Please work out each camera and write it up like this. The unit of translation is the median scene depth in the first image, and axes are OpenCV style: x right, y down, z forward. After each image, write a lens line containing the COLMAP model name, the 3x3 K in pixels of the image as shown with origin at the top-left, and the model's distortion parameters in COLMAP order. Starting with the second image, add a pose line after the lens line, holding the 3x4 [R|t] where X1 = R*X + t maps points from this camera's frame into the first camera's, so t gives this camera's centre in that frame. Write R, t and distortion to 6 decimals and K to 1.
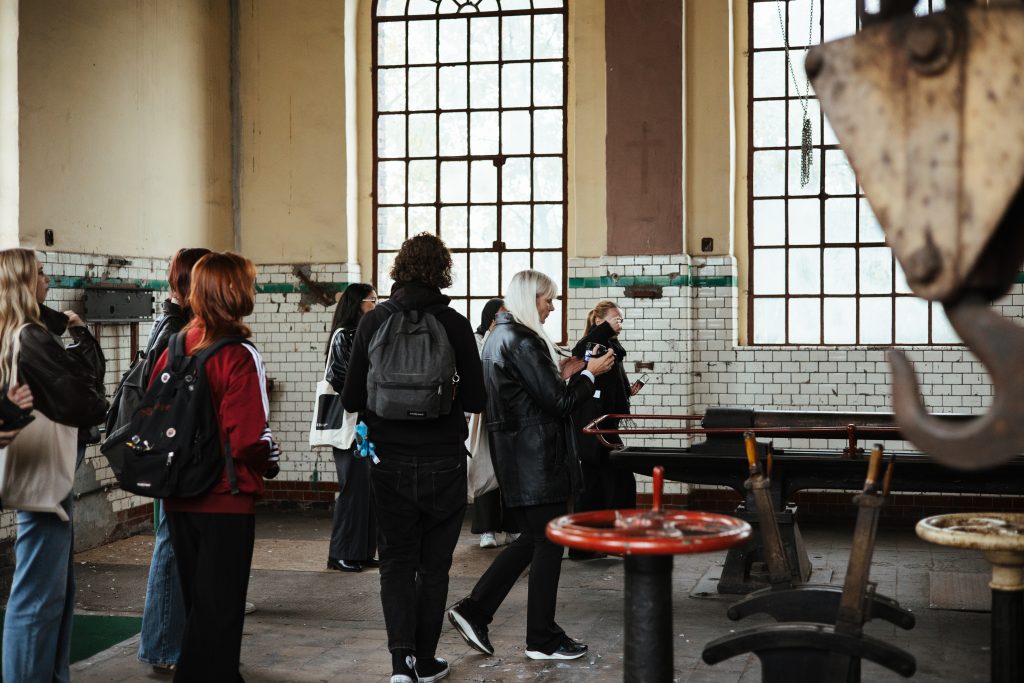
lens RADIAL K [[1401.3, 0, 512.0], [0, 1401.3, 341.5], [0, 0, 1]] dist [0.009359, -0.059194]
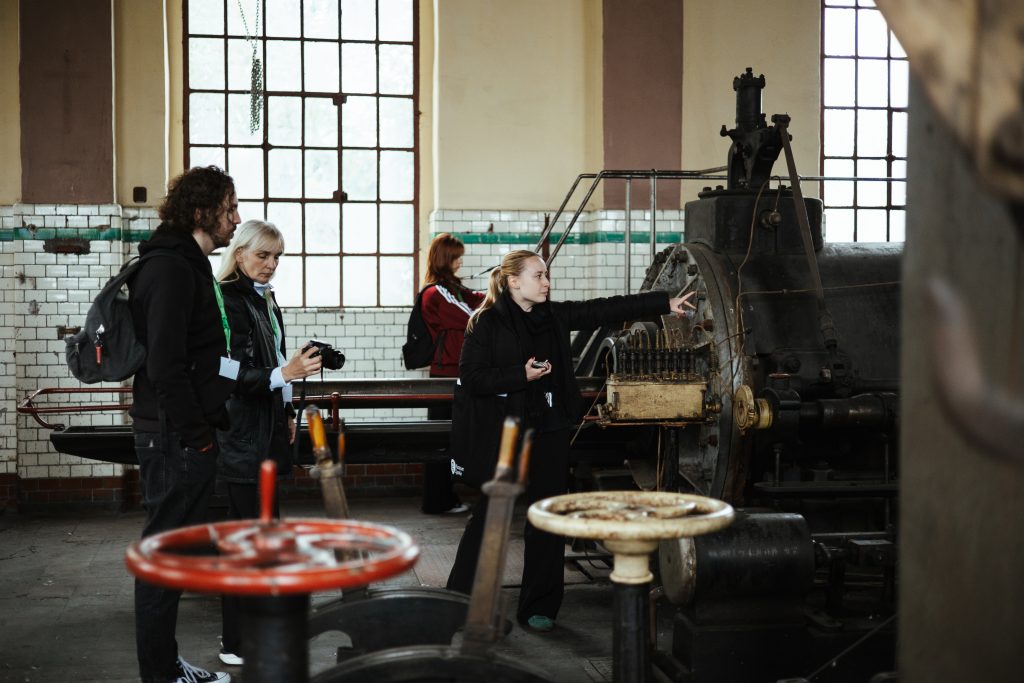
lens RADIAL K [[1401.3, 0, 512.0], [0, 1401.3, 341.5], [0, 0, 1]] dist [0.009359, -0.059194]
pose [[0.903324, -0.011027, 0.428817, -0.030609], [0.000997, 0.999721, 0.023608, 0.003340], [-0.428958, -0.020899, 0.903083, 0.096597]]
